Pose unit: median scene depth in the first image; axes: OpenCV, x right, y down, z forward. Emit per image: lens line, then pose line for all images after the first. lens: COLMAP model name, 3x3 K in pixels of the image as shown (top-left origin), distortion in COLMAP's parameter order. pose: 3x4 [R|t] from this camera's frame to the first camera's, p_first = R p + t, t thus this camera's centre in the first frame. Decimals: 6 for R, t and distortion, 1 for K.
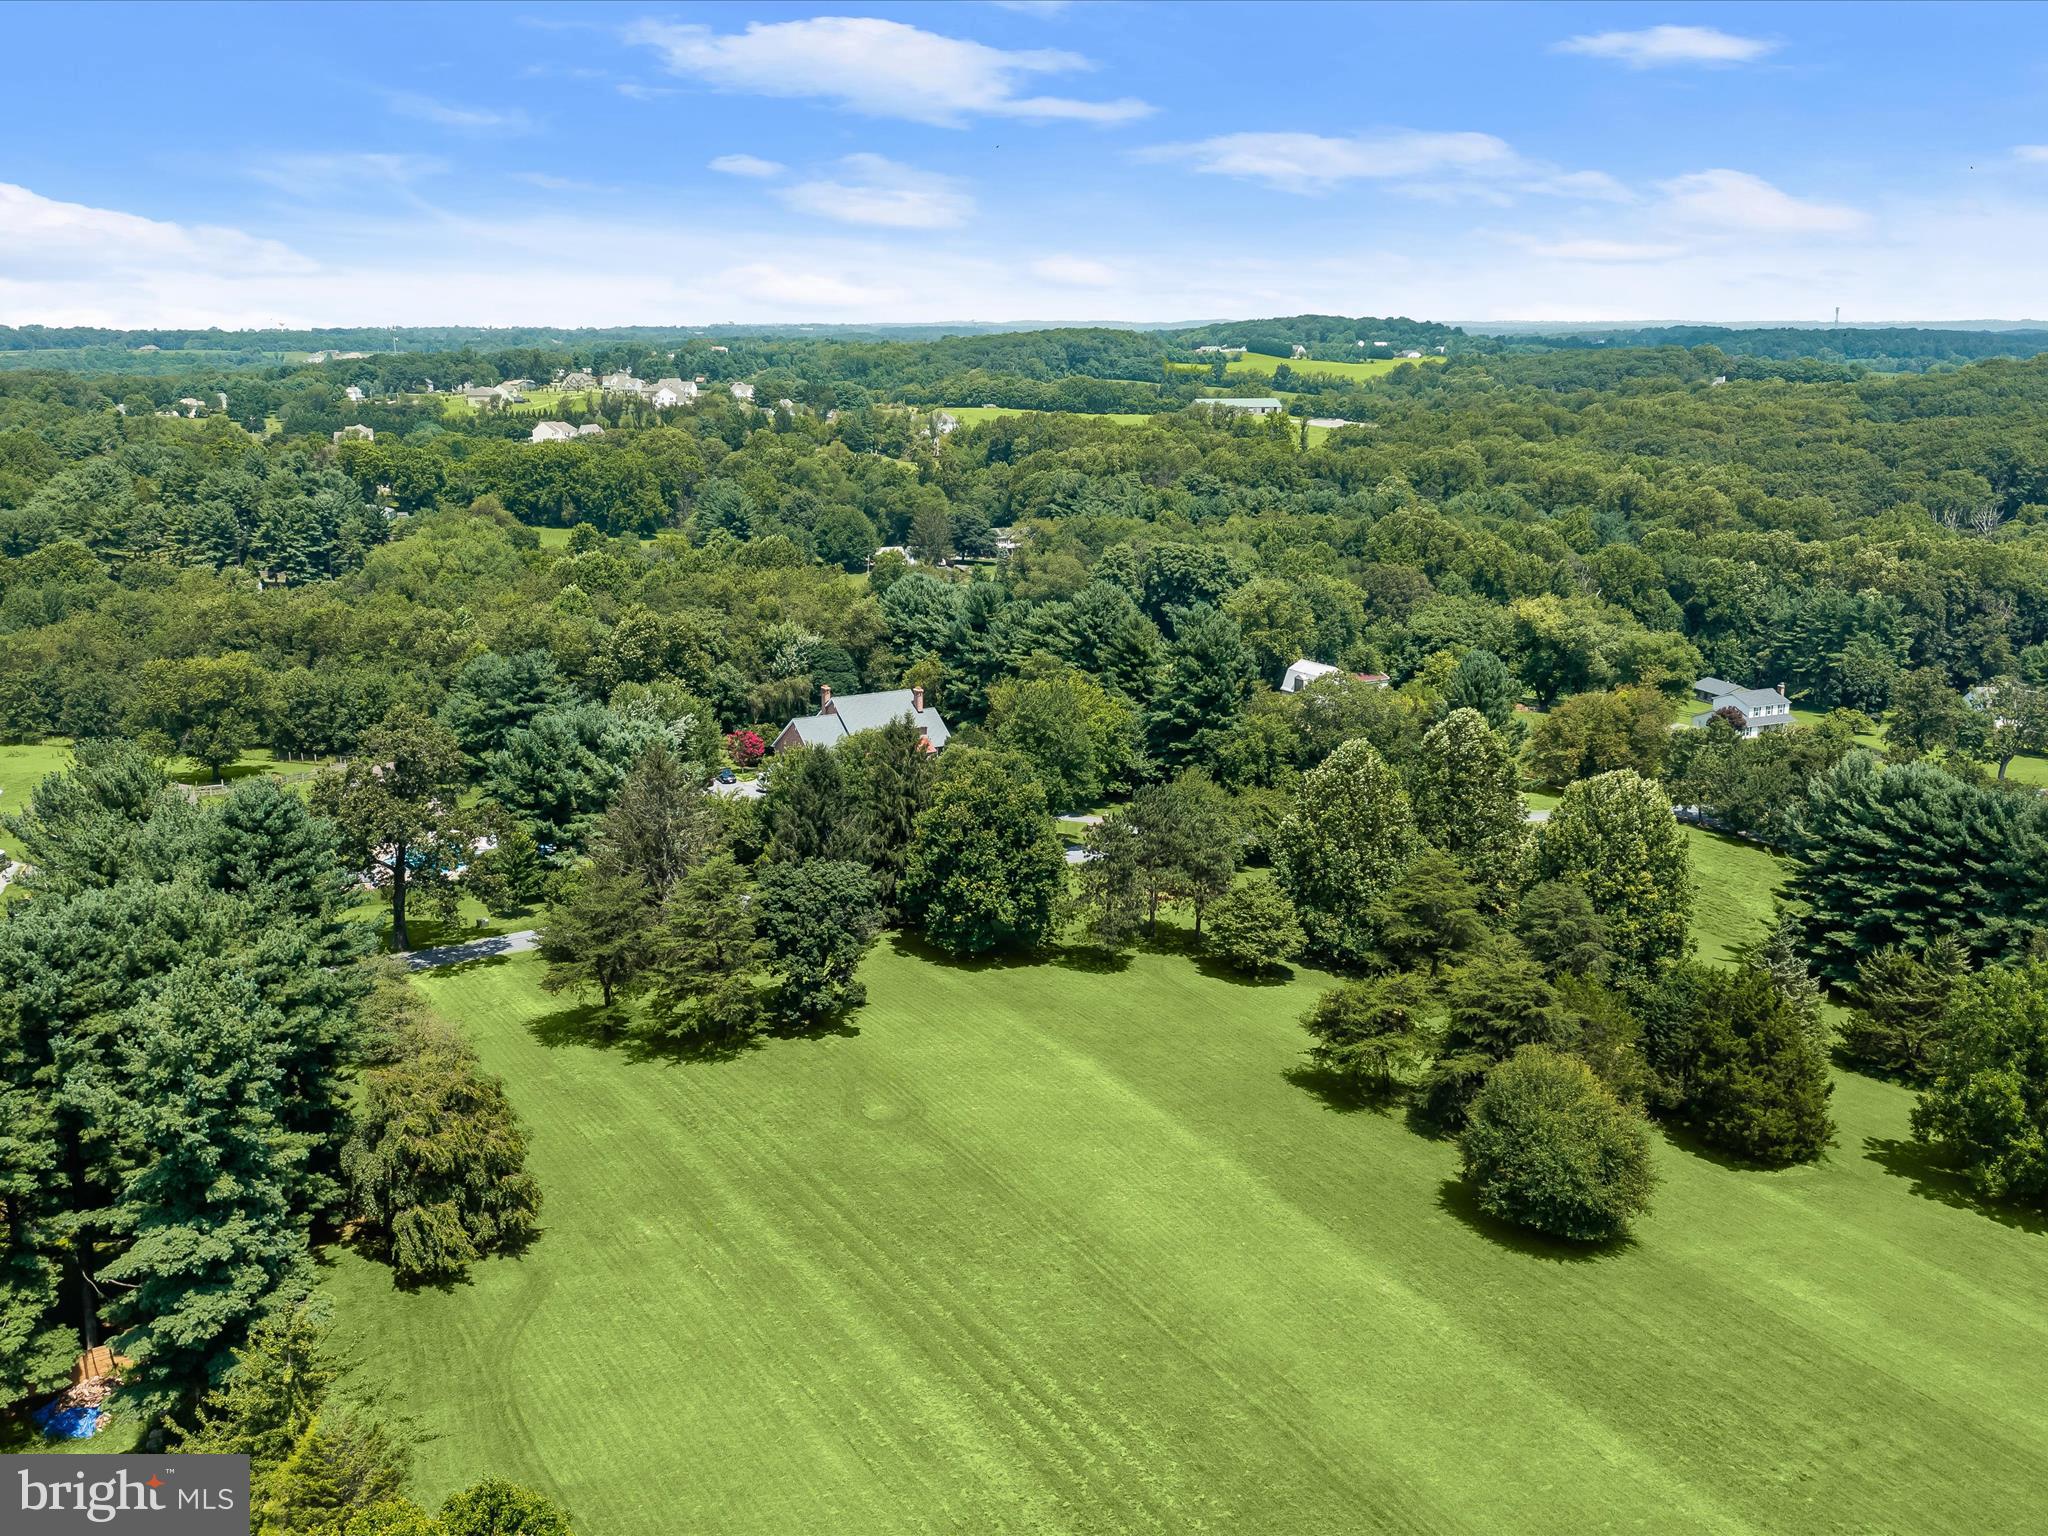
lens RADIAL K [[1848.8, 0, 1014.2], [0, 1848.8, 768.5], [0, 0, 1]] dist [-0.018553, 0.010164]
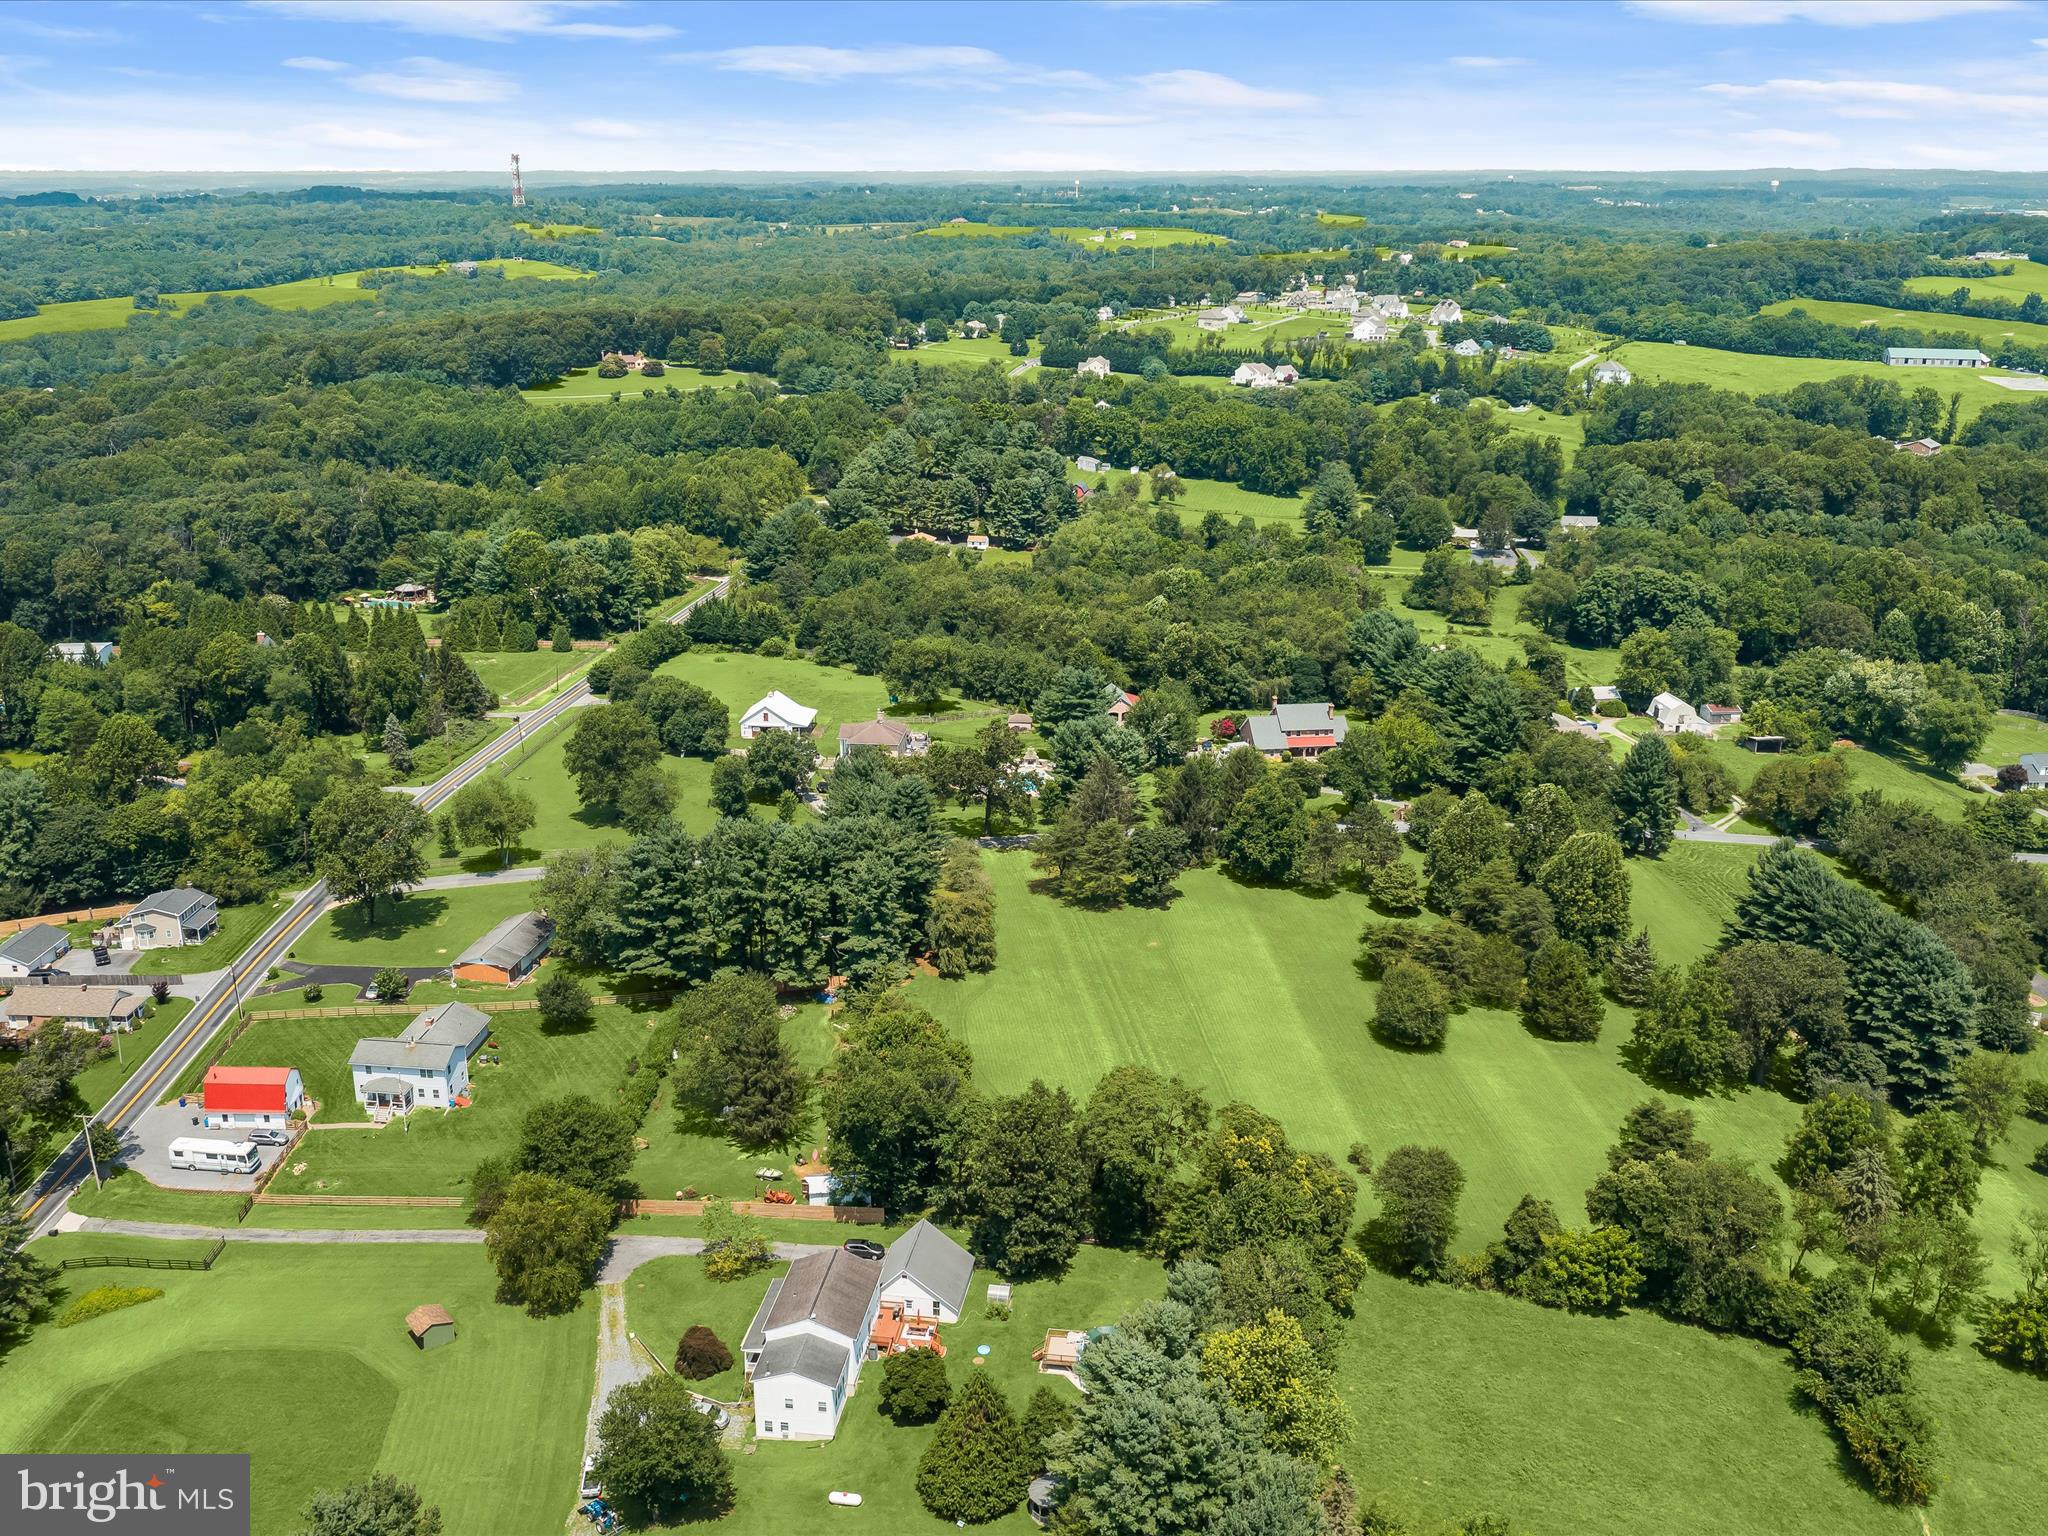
lens RADIAL K [[1848.8, 0, 1014.2], [0, 1848.8, 768.5], [0, 0, 1]] dist [-0.018553, 0.010164]
pose [[0.919330, 0.124922, -0.373131, 0.525443], [-0.095259, 0.990717, 0.096984, -0.206221], [0.381782, -0.053617, 0.922696, -1.017152]]
